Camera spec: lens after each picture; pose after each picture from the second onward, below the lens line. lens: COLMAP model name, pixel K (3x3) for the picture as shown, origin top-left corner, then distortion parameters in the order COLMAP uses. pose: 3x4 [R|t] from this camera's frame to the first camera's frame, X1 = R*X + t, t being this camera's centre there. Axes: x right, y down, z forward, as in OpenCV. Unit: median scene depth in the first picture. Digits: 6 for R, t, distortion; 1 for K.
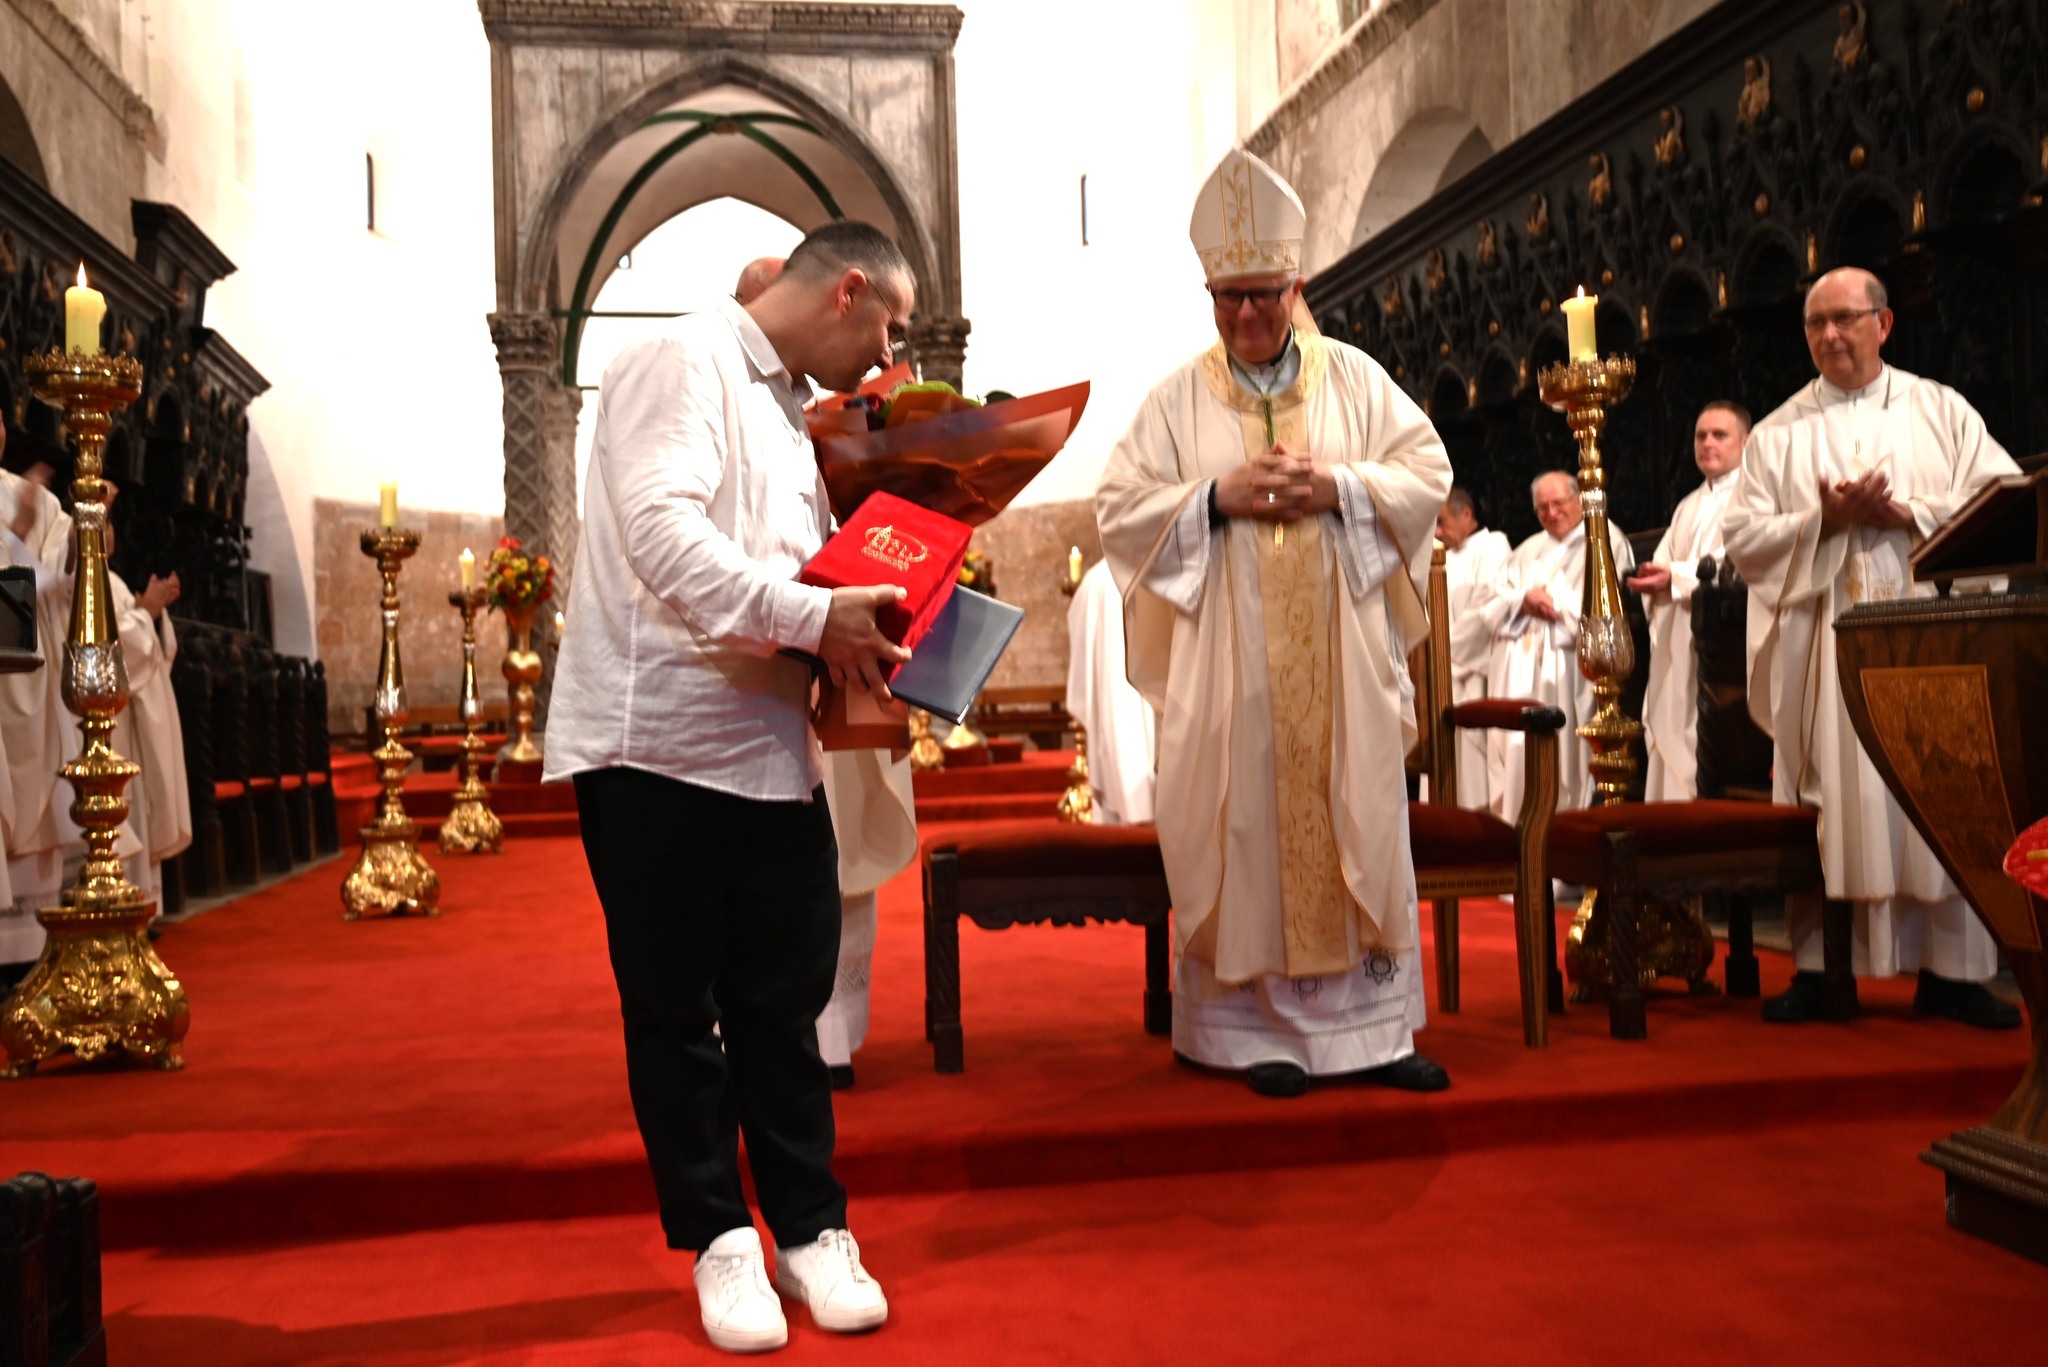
lens RADIAL K [[1843.4, 0, 1024.0], [0, 1843.4, 683.5], [0, 0, 1]] dist [0.000856, 0.001798]
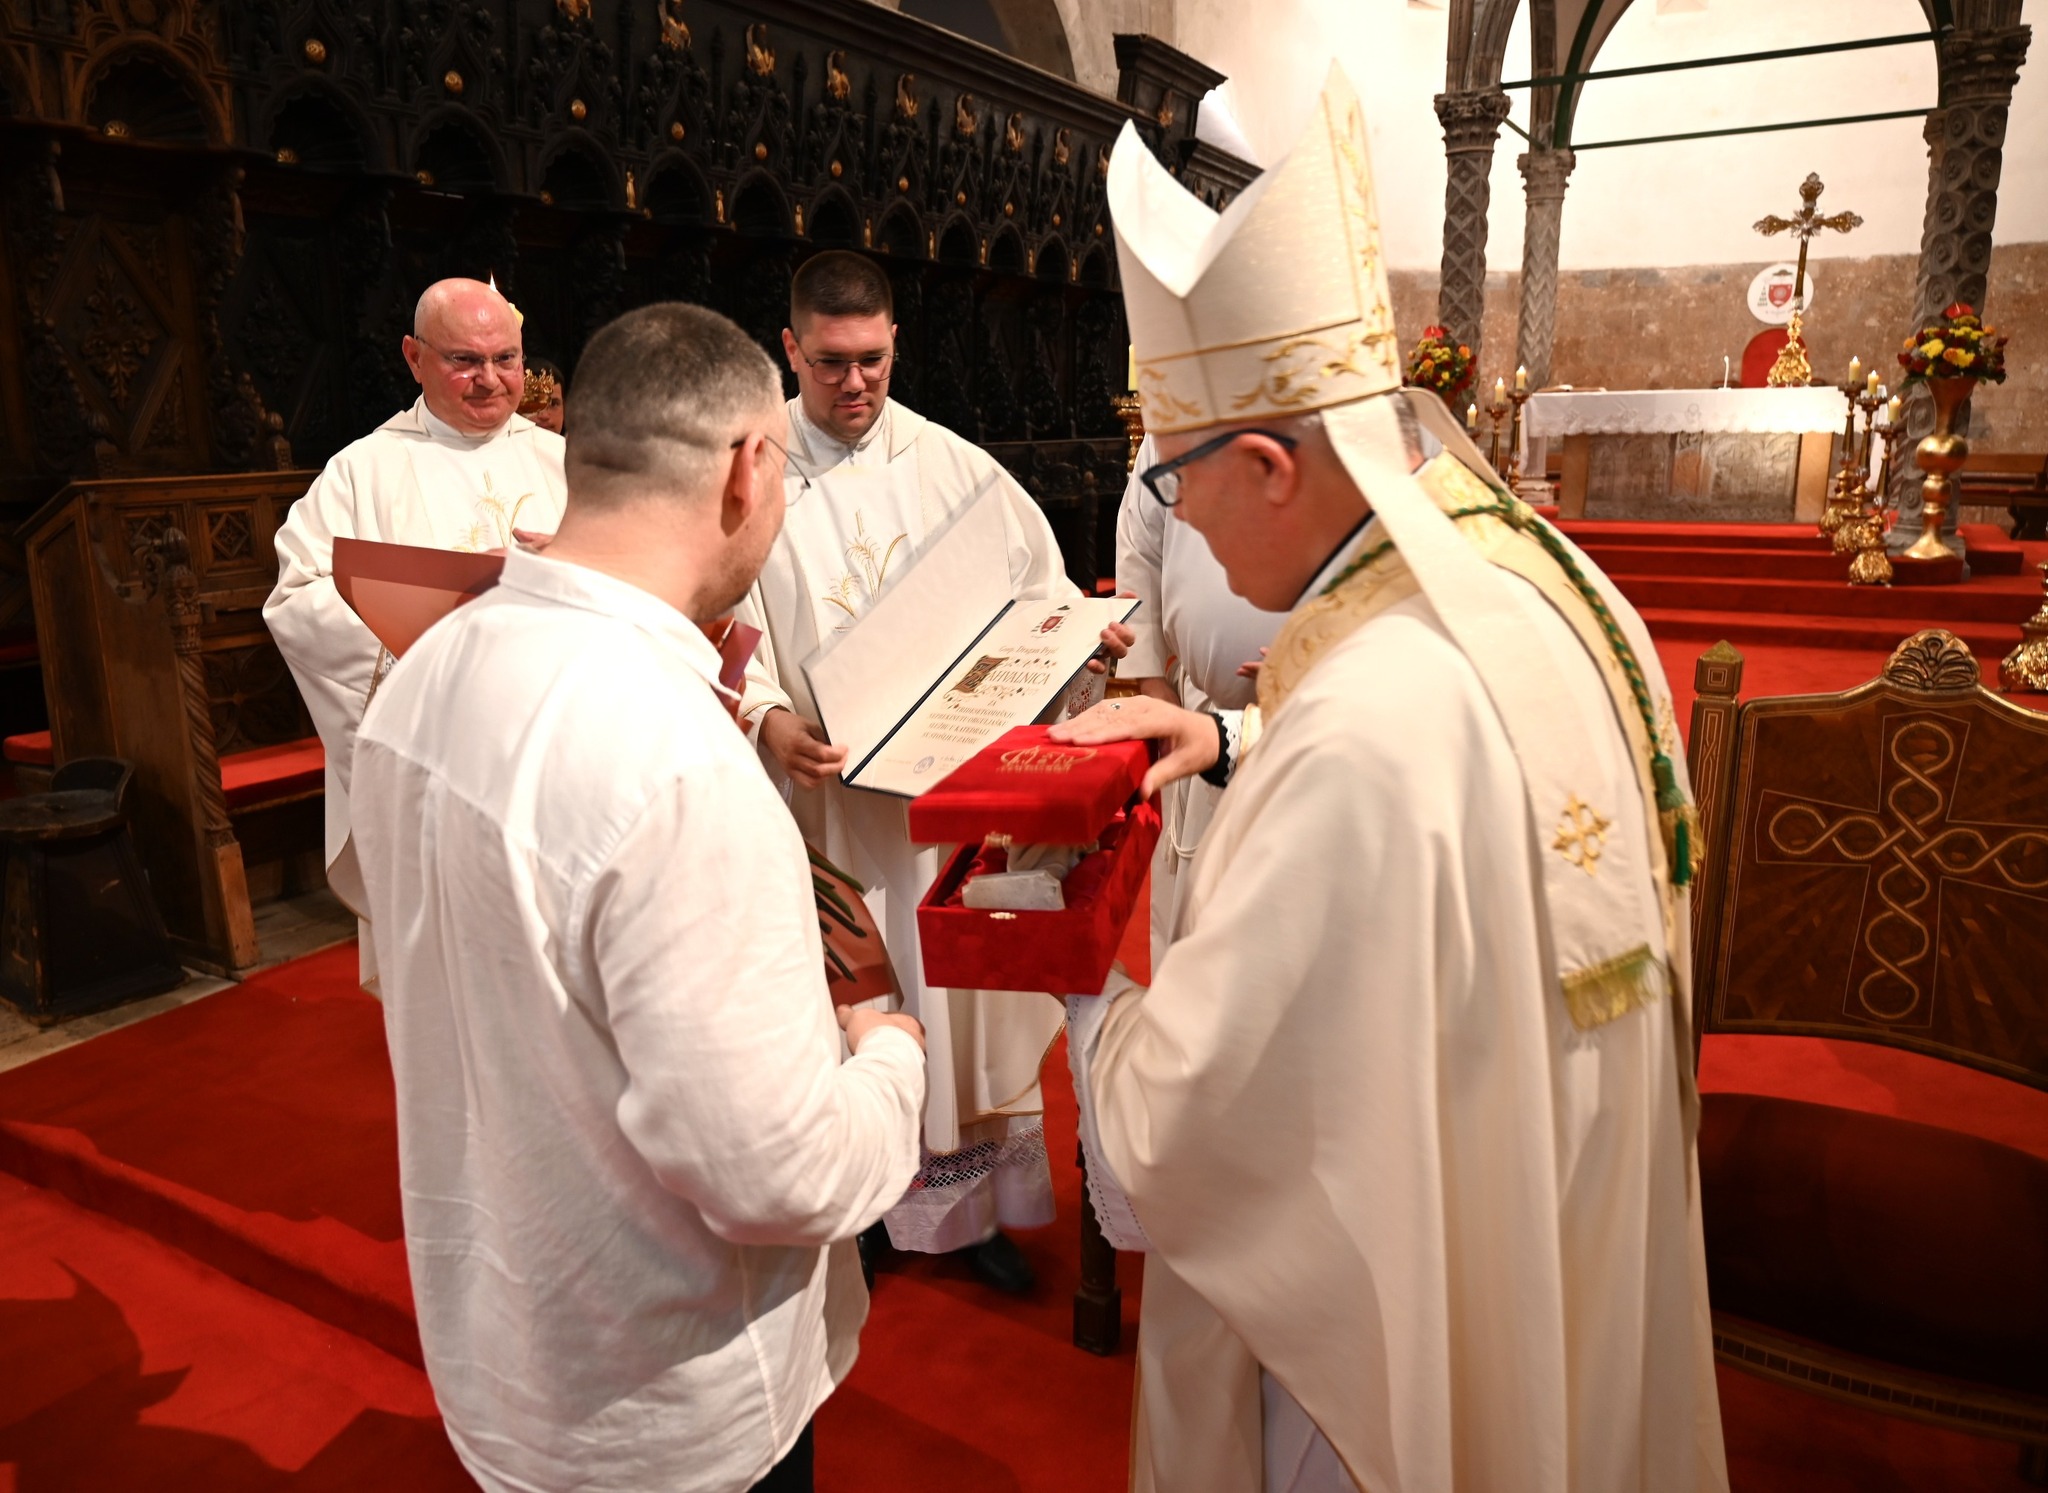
lens RADIAL K [[1486.4, 0, 924.2], [0, 1486.4, 747.3], [0, 0, 1]] dist [-0.007889, 0.000699]
pose [[0.750896, 0.159126, -0.640963, 0.075982], [0.003158, 0.969662, 0.244429, -0.053338], [0.660413, -0.185565, 0.727613, 0.154822]]
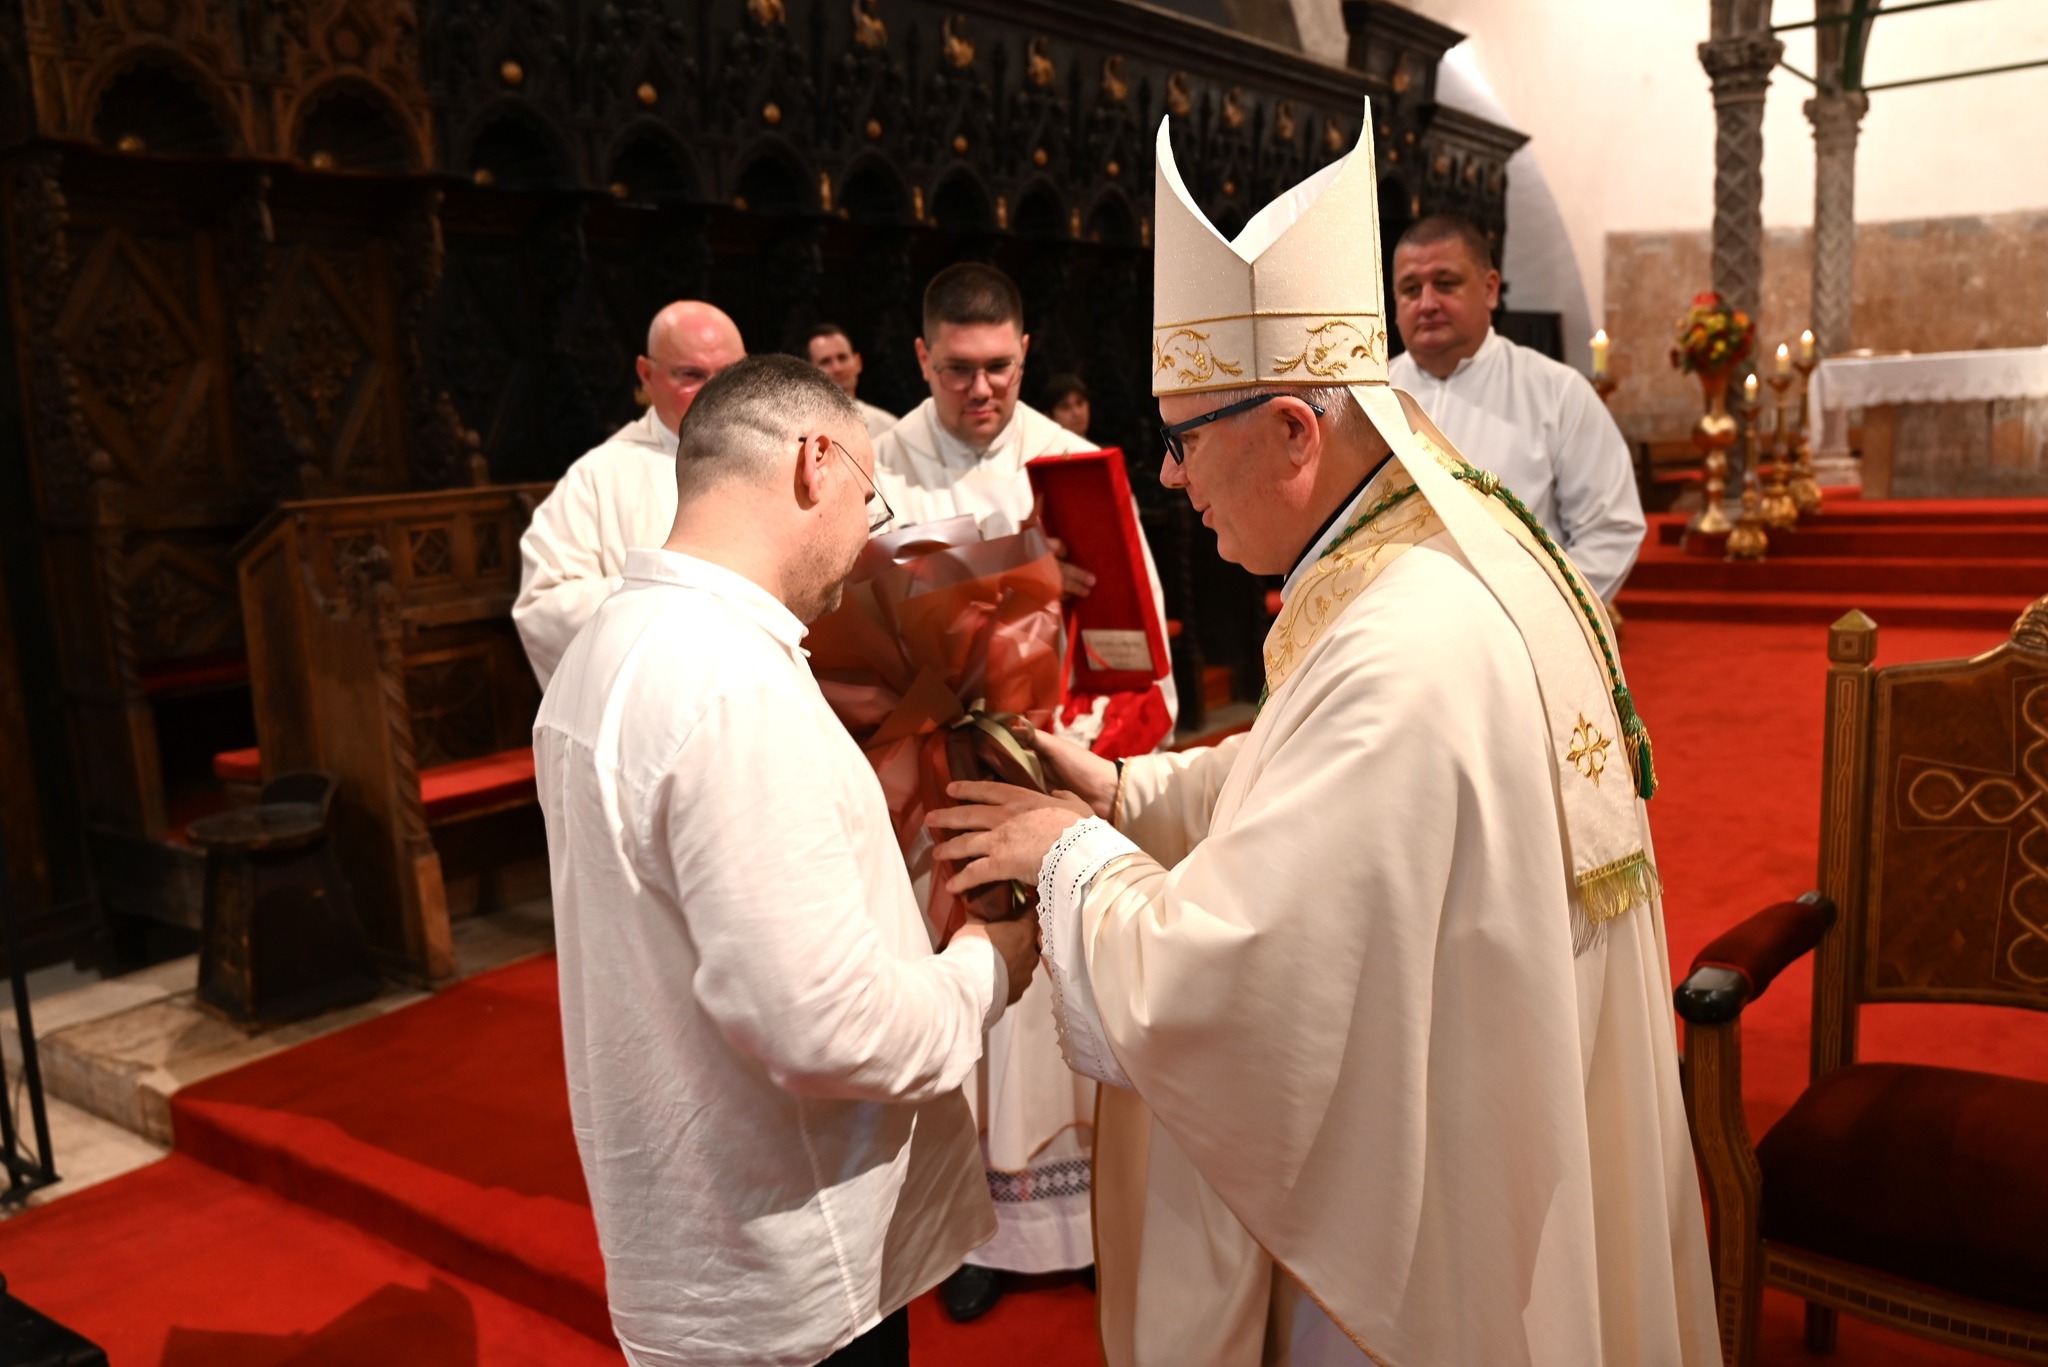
lens RADIAL K [[1657.1, 0, 1022.1], [0, 1657.1, 690.0], [0, 0, 1]] dist [0.001295, -0.006112]
pose [[0.691684, 0.111627, -0.713521, 0.102890], [0.039210, 0.980721, 0.191439, -0.054688], [0.721135, -0.160392, 0.673972, 0.141507]]
